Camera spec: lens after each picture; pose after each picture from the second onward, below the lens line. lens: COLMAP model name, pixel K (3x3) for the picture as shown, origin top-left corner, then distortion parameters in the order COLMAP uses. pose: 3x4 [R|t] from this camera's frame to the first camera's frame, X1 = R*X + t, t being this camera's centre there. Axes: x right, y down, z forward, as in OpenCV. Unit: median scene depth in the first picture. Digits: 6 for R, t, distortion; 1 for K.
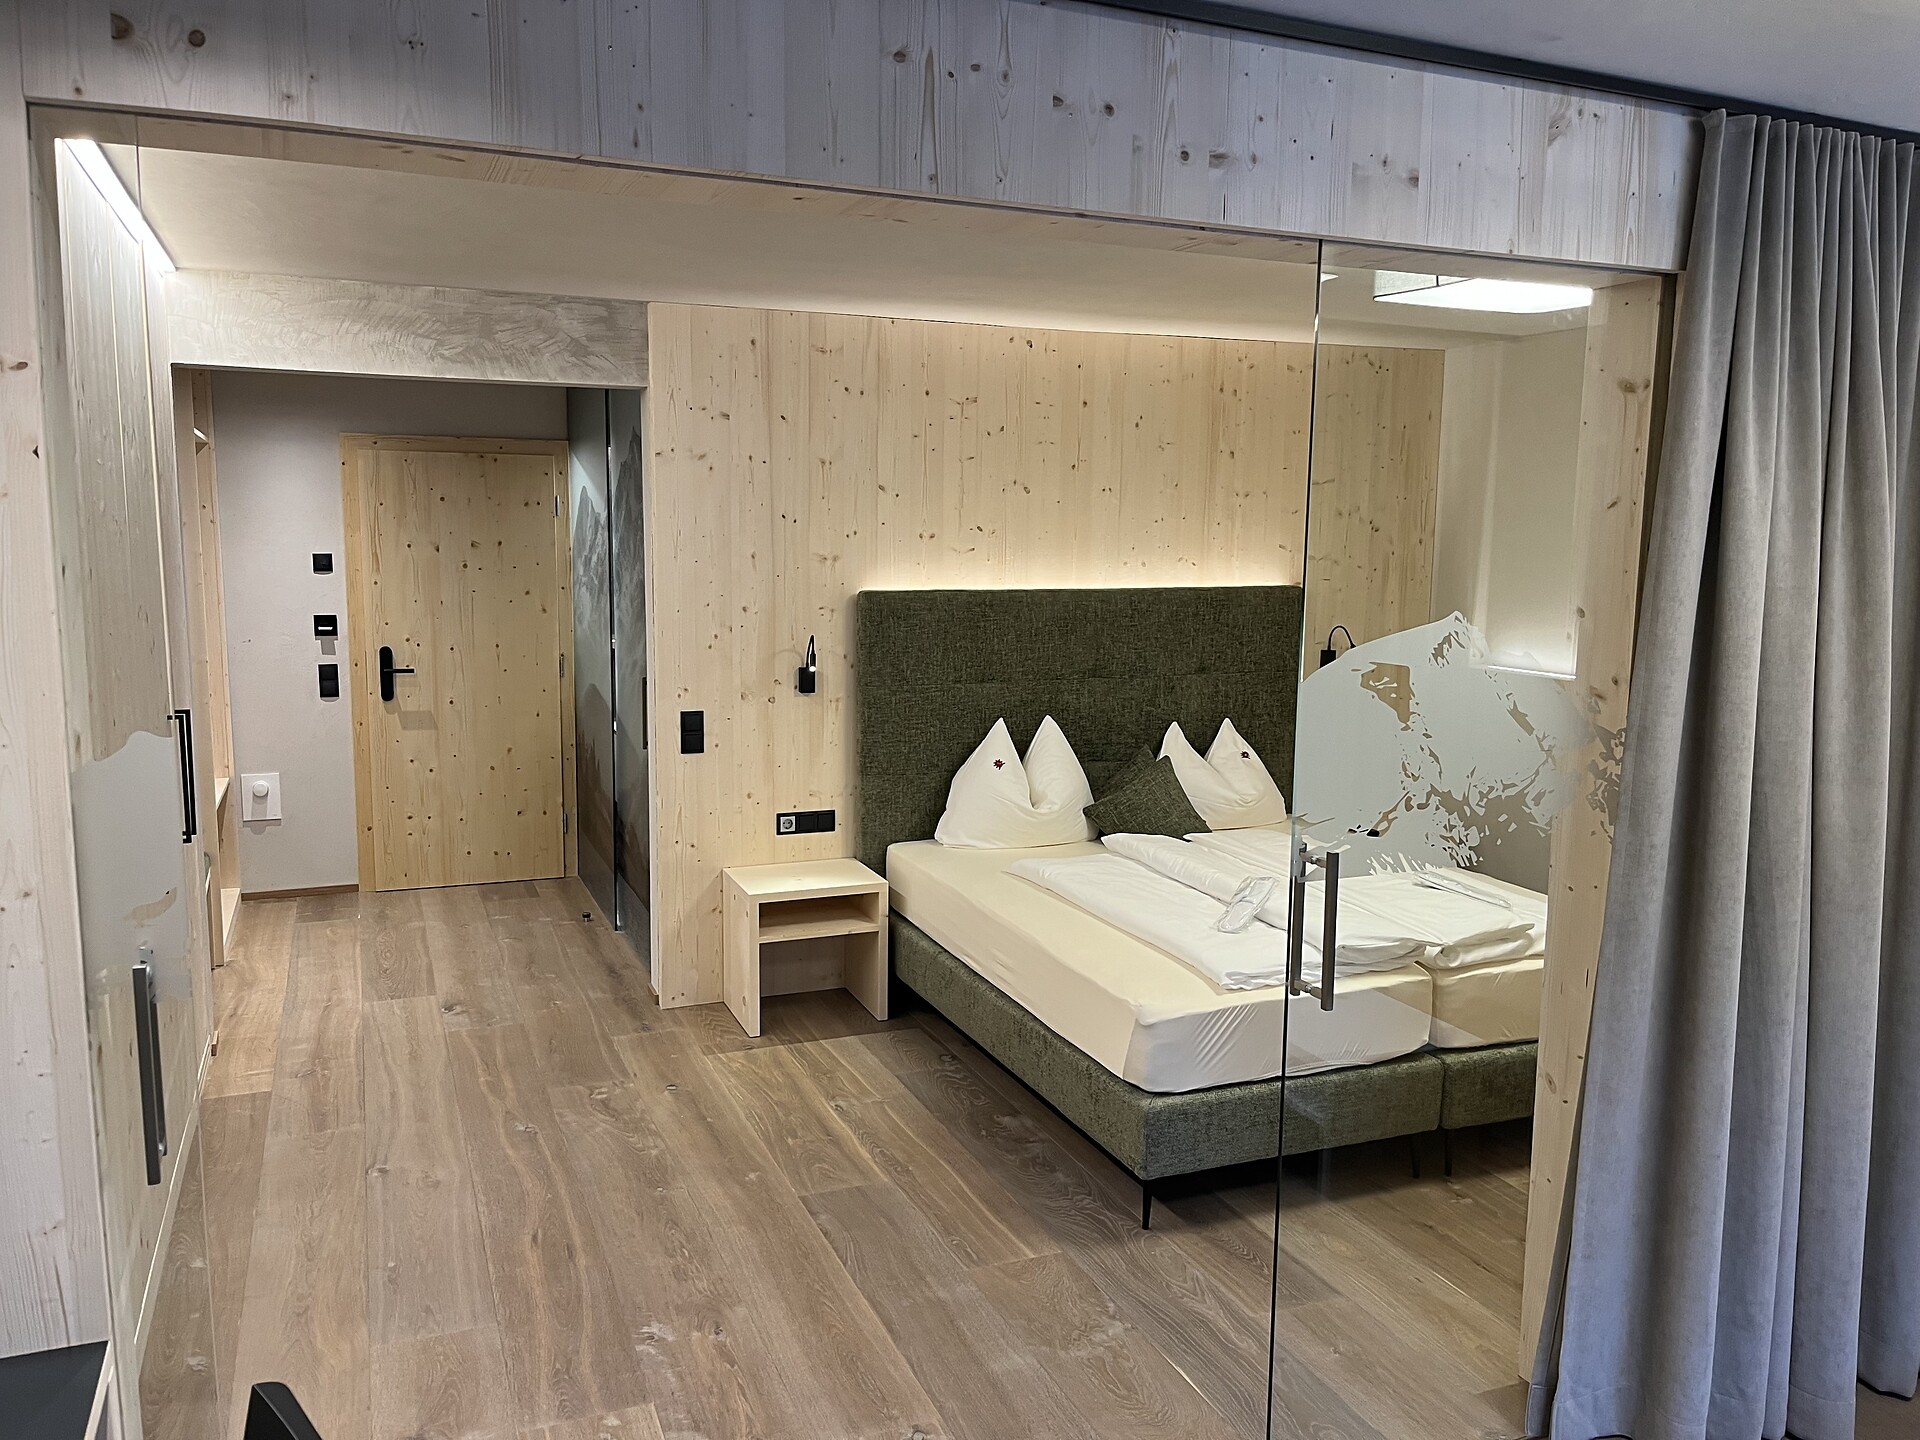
lens RADIAL K [[1463.7, 0, 960.0], [0, 1463.7, 720.0], [0, 0, 1]] dist [0.067343, -0.084307]
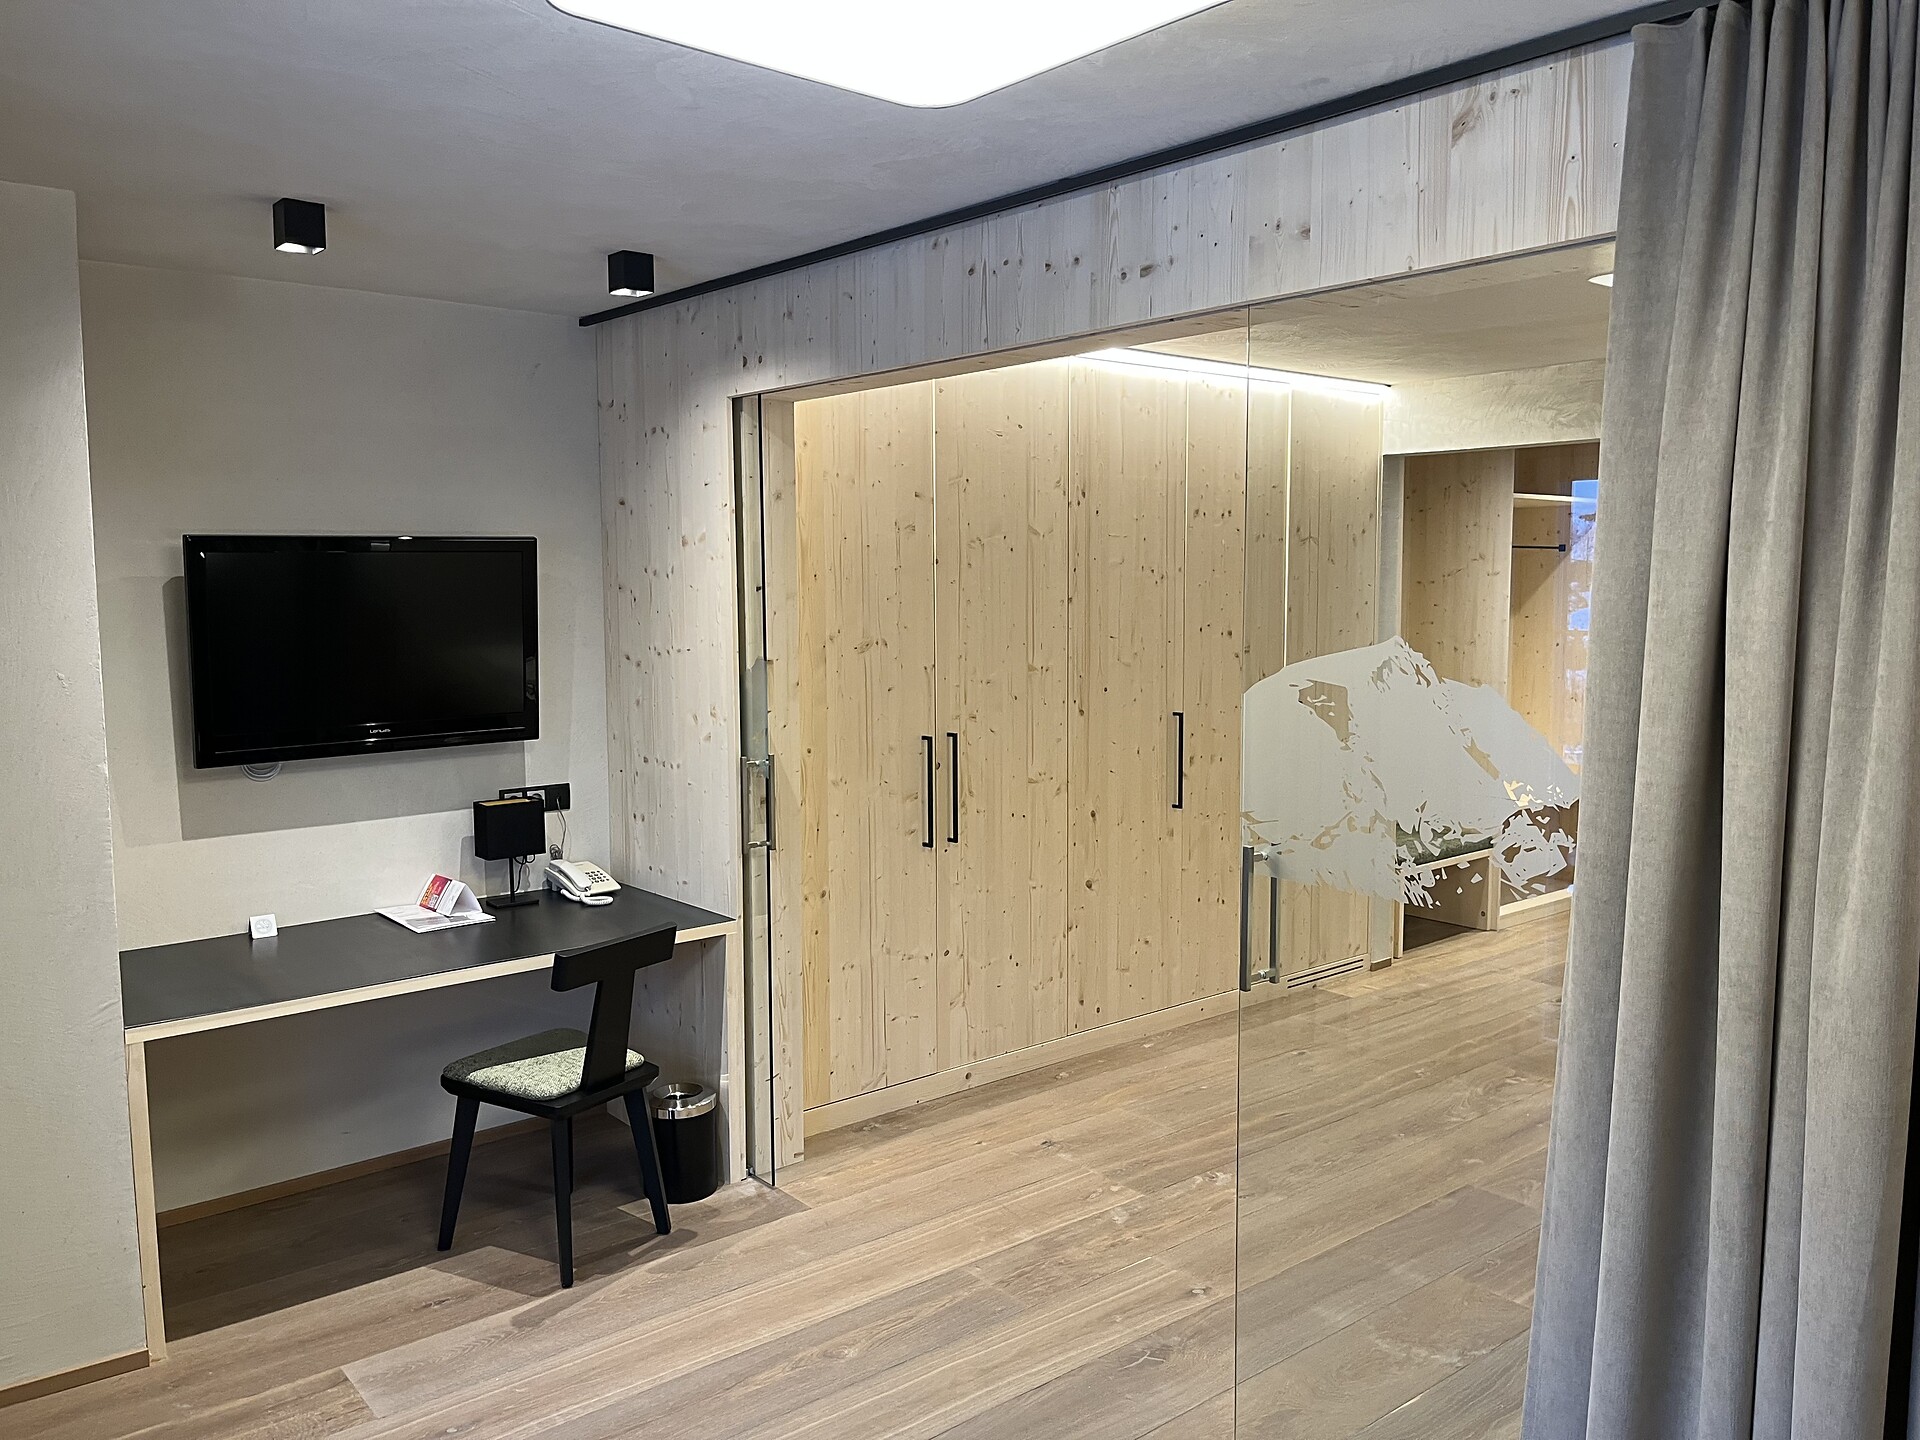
lens RADIAL K [[1482.1, 0, 965.2], [0, 1482.1, 703.9], [0, 0, 1]] dist [0.095320, -0.120156]
pose [[0.283655, 0.070056, -0.956364, 1.176825], [-0.119479, 0.992138, 0.037240, -0.030729], [0.951454, 0.103702, 0.289796, 0.433229]]
